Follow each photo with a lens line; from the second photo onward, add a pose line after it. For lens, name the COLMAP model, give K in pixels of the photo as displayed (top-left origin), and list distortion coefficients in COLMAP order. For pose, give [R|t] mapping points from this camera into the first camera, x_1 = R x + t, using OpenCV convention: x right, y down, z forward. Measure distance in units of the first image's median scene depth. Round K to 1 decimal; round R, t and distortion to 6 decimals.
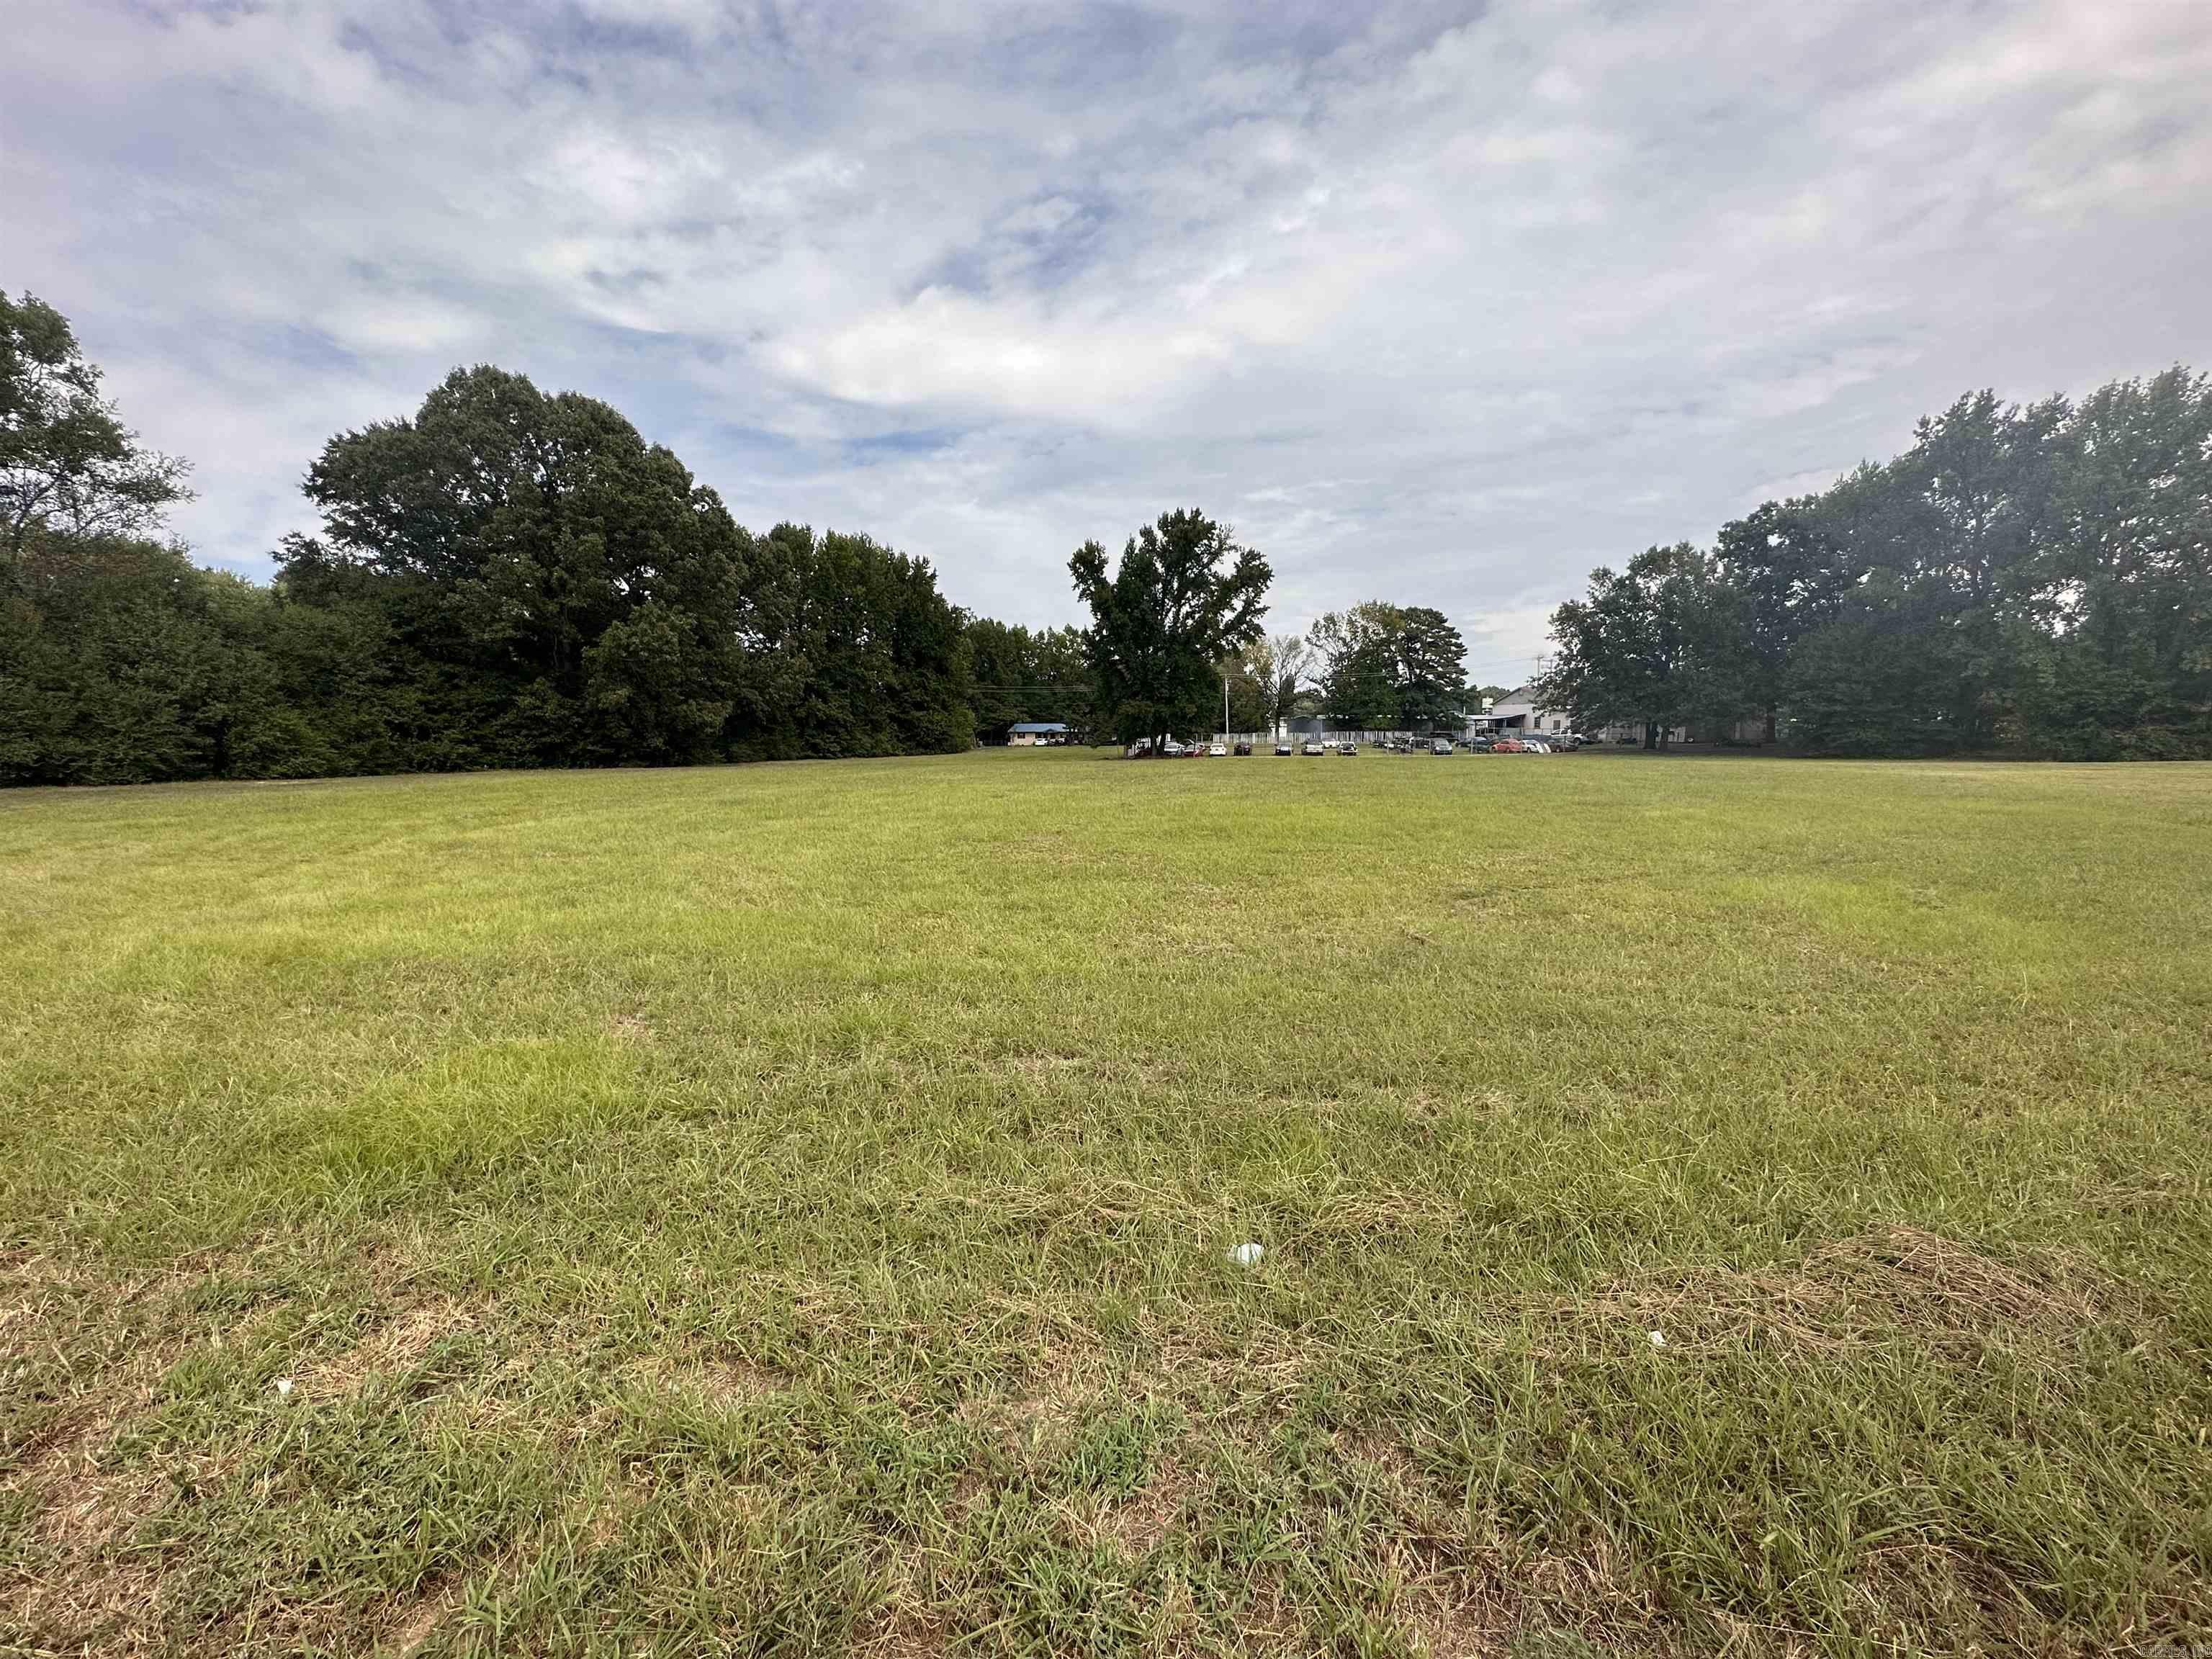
lens RADIAL K [[882.1, 0, 1108.0], [0, 882.1, 829.2], [0, 0, 1]] dist [-0.003081, 0.000840]
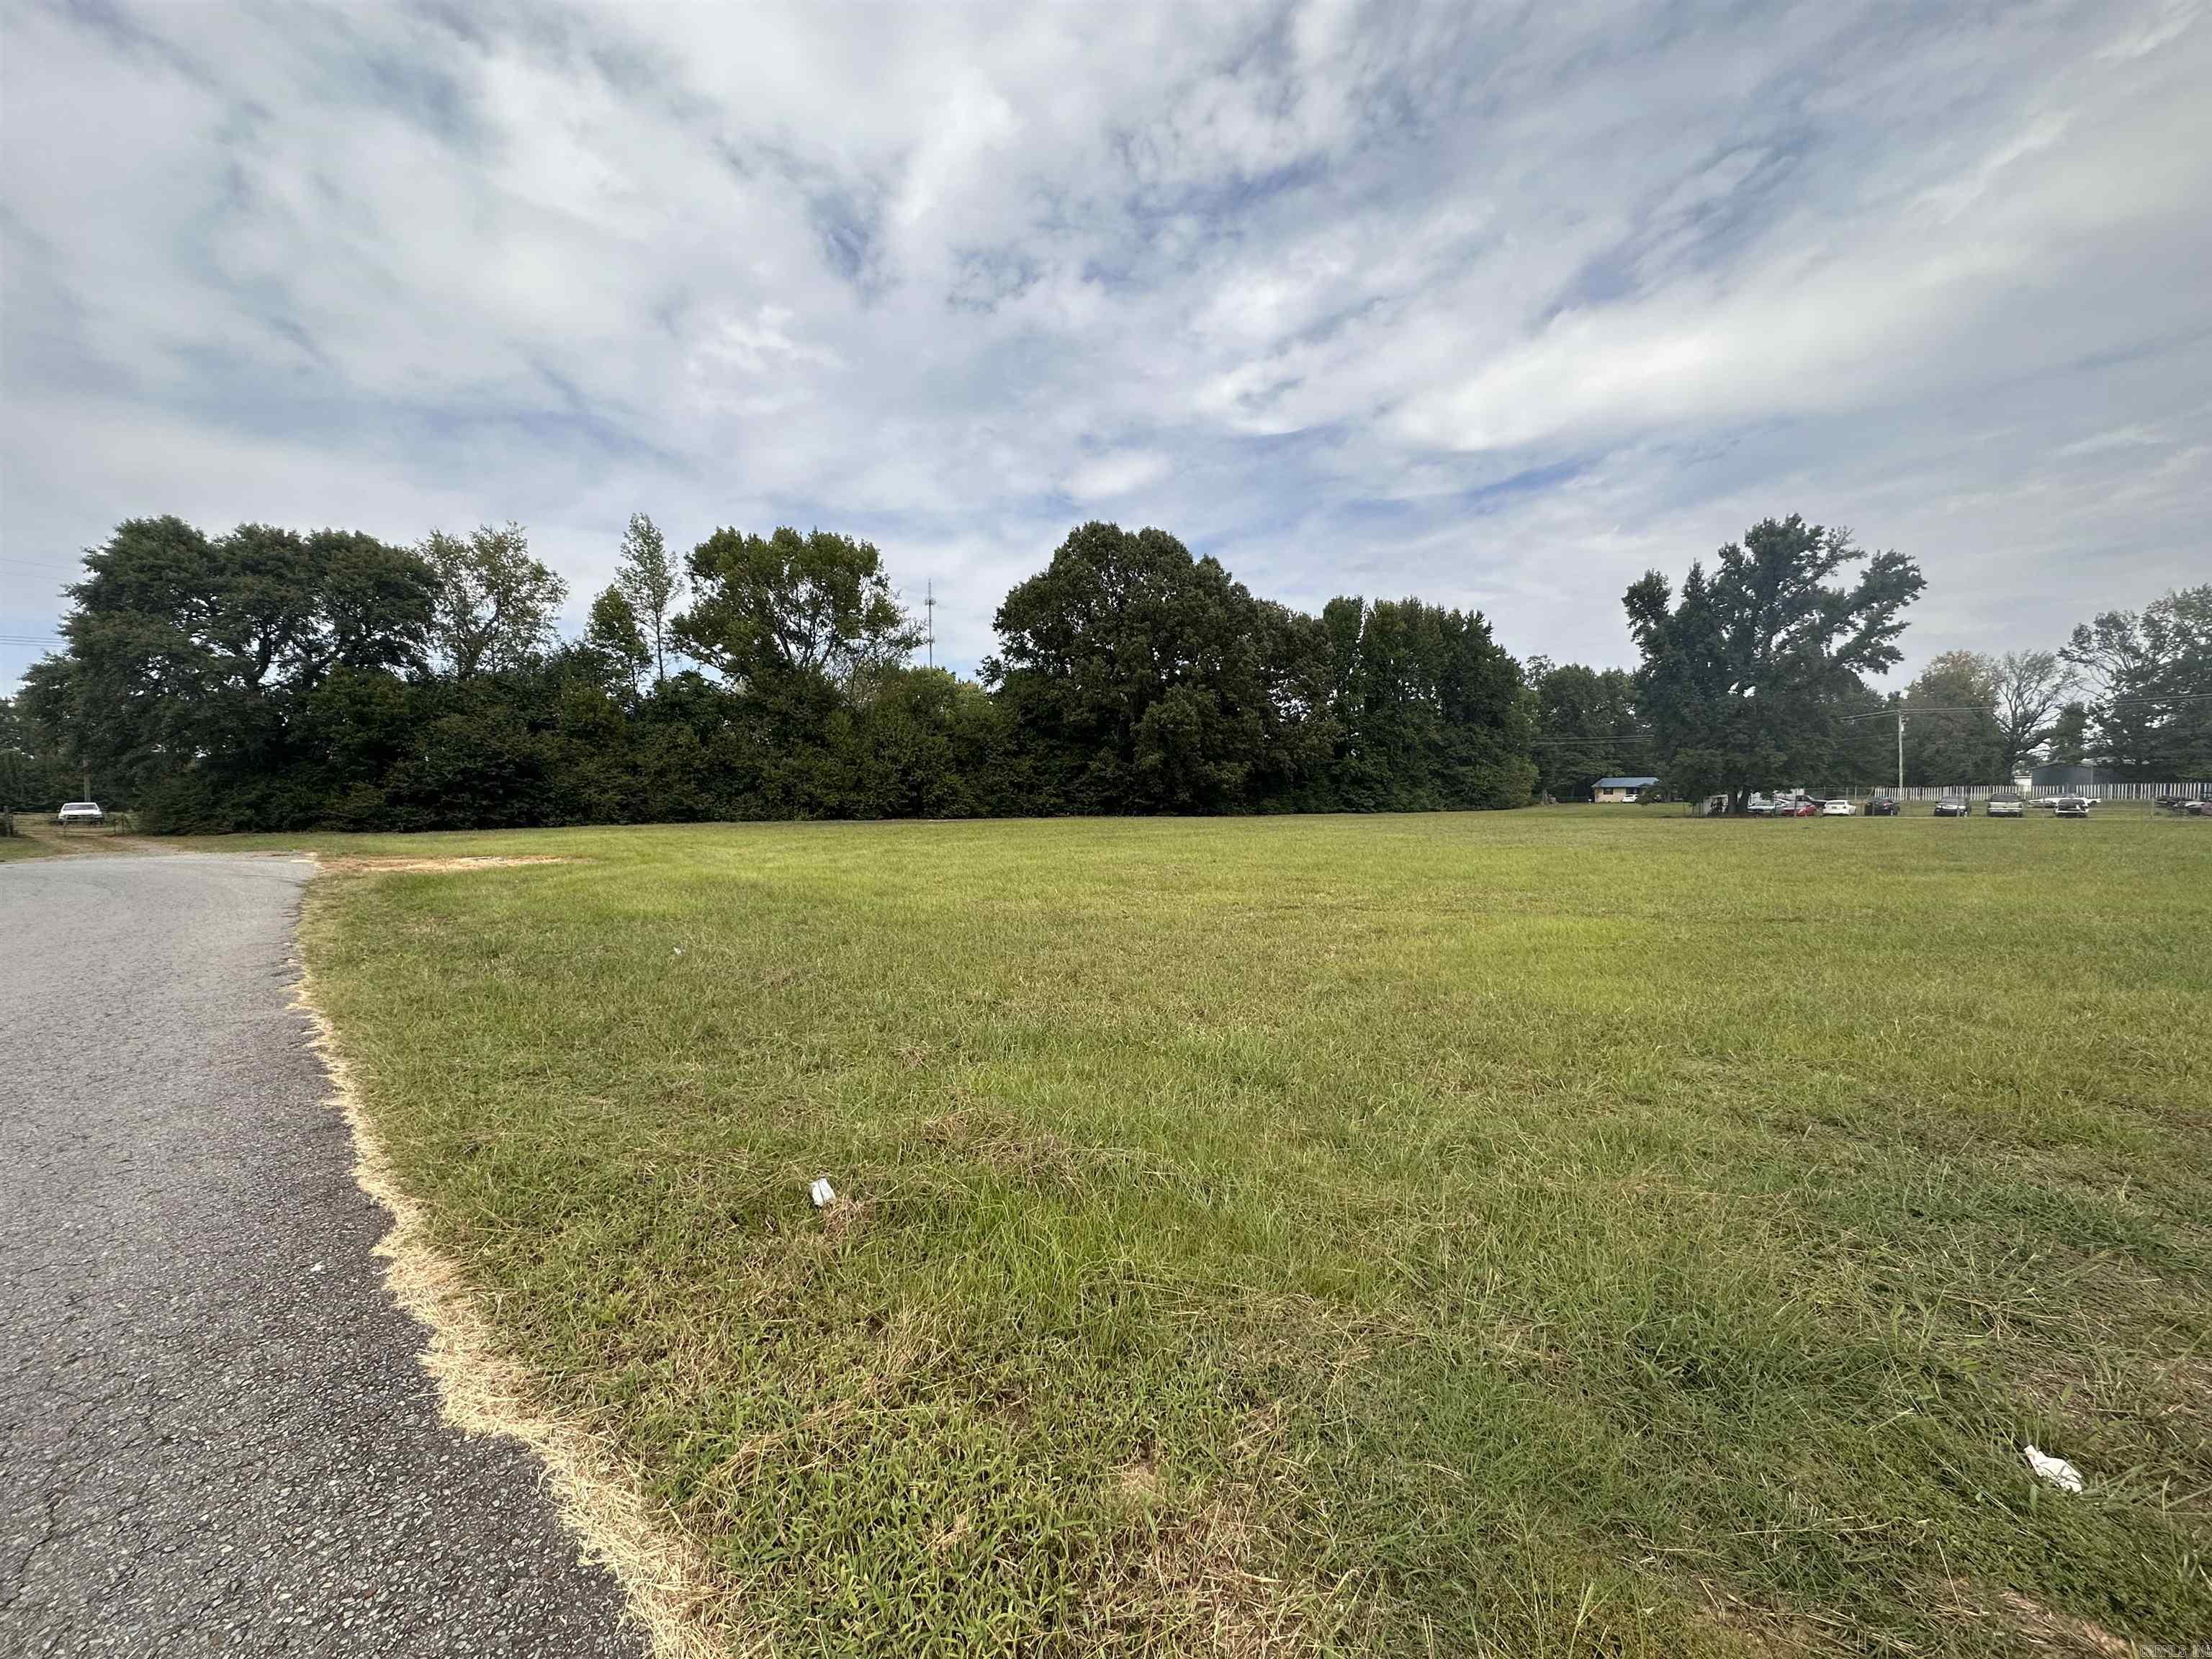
lens RADIAL K [[874.3, 0, 1112.3], [0, 874.3, 879.6], [0, 0, 1]] dist [-0.001678, 0.000031]
pose [[0.789626, 0.059810, -0.610666, 0.102685], [-0.063496, 0.997860, 0.015629, 0.003730], [0.610294, 0.026434, 0.791734, -0.021938]]
